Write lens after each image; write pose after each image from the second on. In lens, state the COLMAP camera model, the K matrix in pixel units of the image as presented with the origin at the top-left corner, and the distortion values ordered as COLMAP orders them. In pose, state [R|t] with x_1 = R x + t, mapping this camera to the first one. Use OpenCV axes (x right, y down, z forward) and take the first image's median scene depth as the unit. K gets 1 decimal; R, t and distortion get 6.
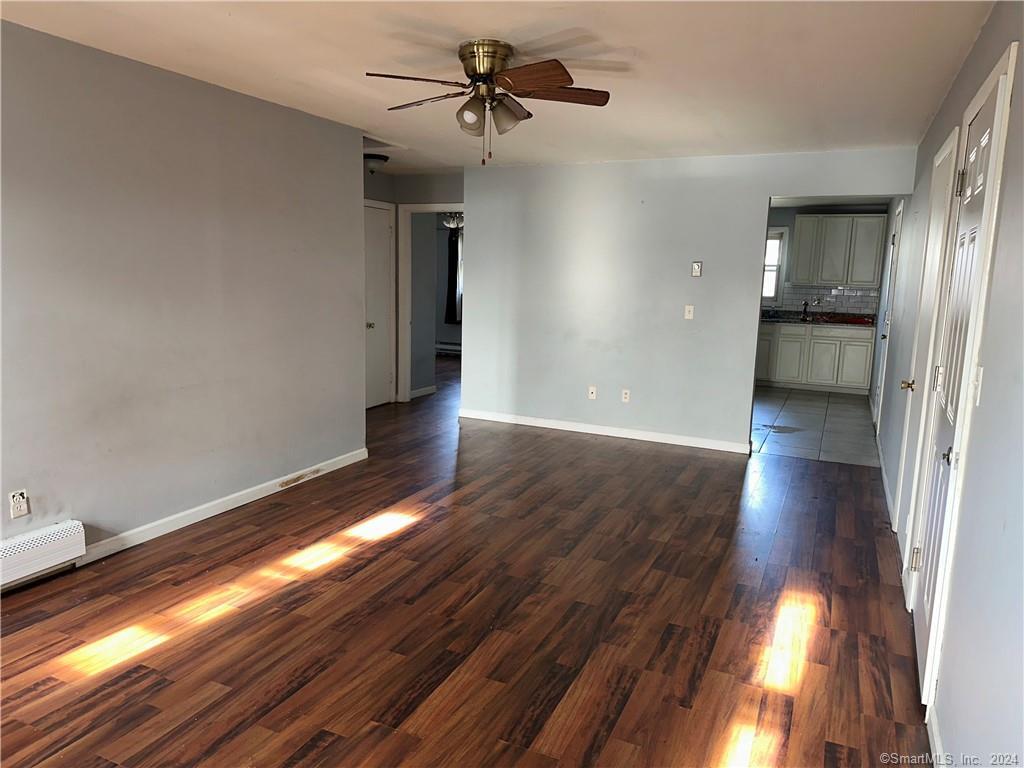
lens RADIAL K [[722.9, 0, 515.5], [0, 722.9, 386.6], [0, 0, 1]] dist [-0.000721, -0.002013]
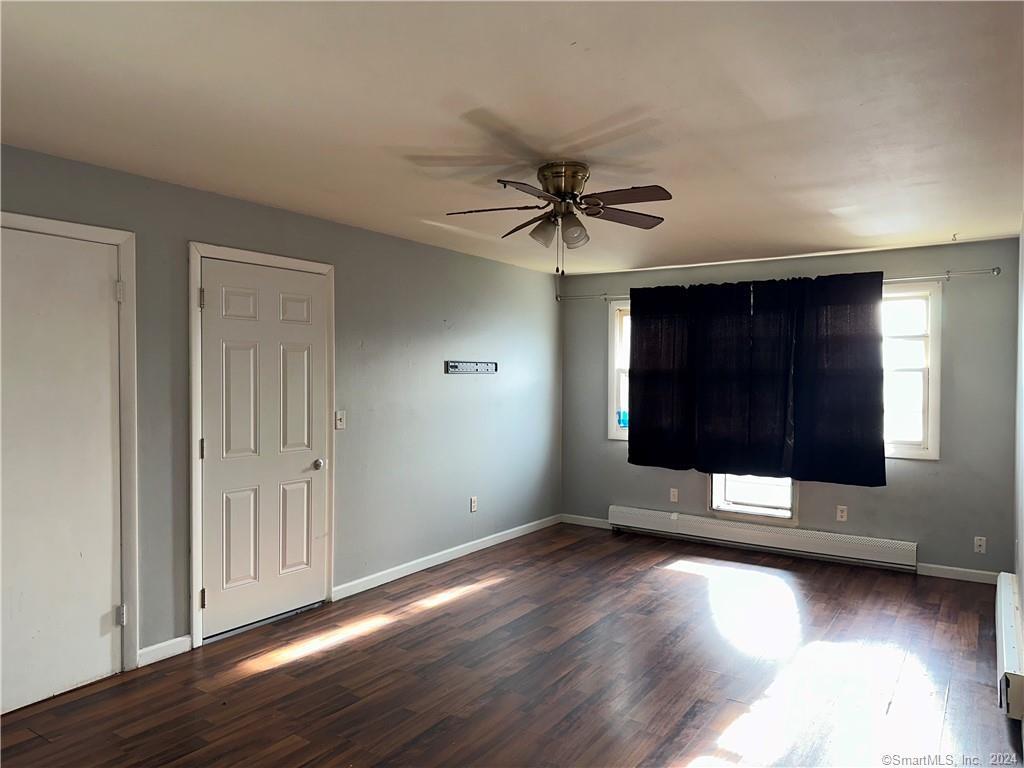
lens RADIAL K [[722.9, 0, 511.0], [0, 722.9, 383.7], [0, 0, 1]] dist [-0.000721, -0.002013]
pose [[-0.986143, -0.032752, 0.162635, -0.133030], [-0.003331, 0.984030, 0.177969, -0.306627], [-0.165867, 0.174961, -0.970503, 1.849379]]
